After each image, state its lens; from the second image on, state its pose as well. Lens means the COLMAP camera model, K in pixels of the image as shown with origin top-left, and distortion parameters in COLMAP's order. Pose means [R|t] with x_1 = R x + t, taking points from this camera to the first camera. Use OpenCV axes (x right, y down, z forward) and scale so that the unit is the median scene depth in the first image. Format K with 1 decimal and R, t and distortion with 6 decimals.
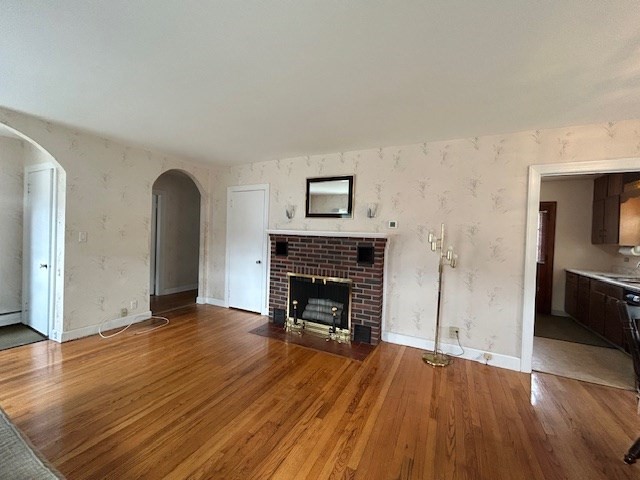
lens RADIAL K [[259.0, 0, 319.8], [0, 259.0, 238.7], [0, 0, 1]] dist [-0.000250, 0.000499]
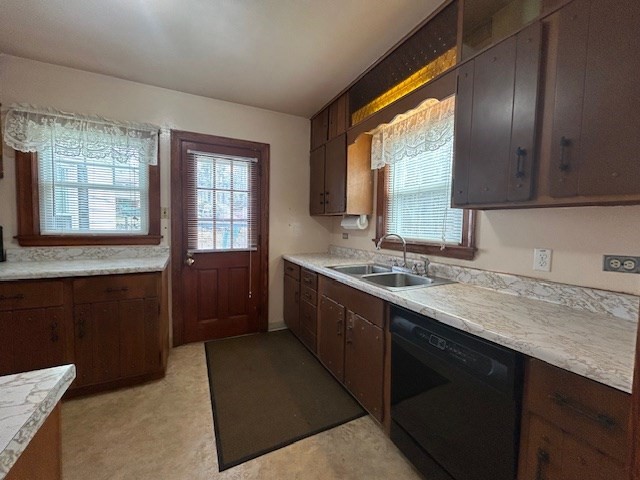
lens RADIAL K [[259.0, 0, 319.8], [0, 259.0, 238.7], [0, 0, 1]] dist [-0.000250, 0.000499]
pose [[0.603281, -0.070715, 0.794387, 0.568300], [0.016166, 0.996941, 0.076468, 0.031947], [-0.797365, -0.033290, 0.602579, 0.619541]]
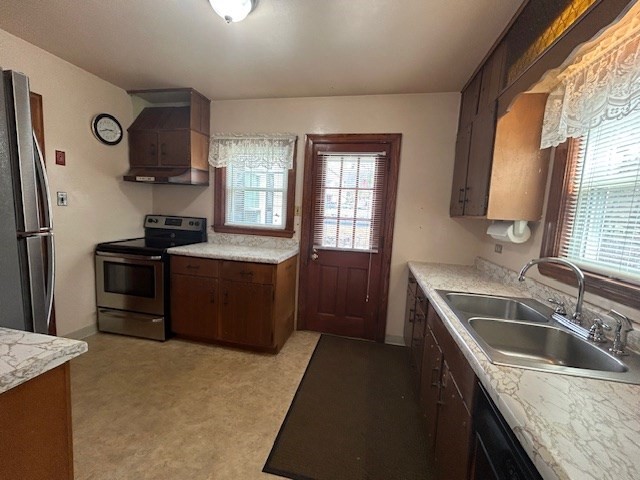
lens RADIAL K [[259.0, 0, 319.8], [0, 259.0, 238.7], [0, 0, 1]] dist [-0.000250, 0.000499]
pose [[0.966957, -0.011851, 0.254663, 0.711992], [-0.014575, 0.994715, 0.101630, 0.015688], [-0.254522, -0.101984, 0.961675, 0.599092]]
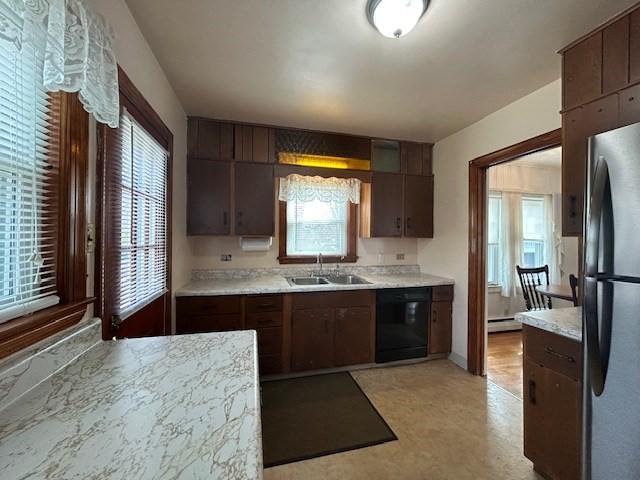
lens RADIAL K [[259.0, 0, 319.8], [0, 259.0, 238.7], [0, 0, 1]] dist [-0.000250, 0.000499]
pose [[-0.657928, -0.037409, 0.752151, 0.507521], [-0.018335, 0.999265, 0.033662, 0.003168], [-0.752857, 0.008356, -0.658131, 1.250084]]
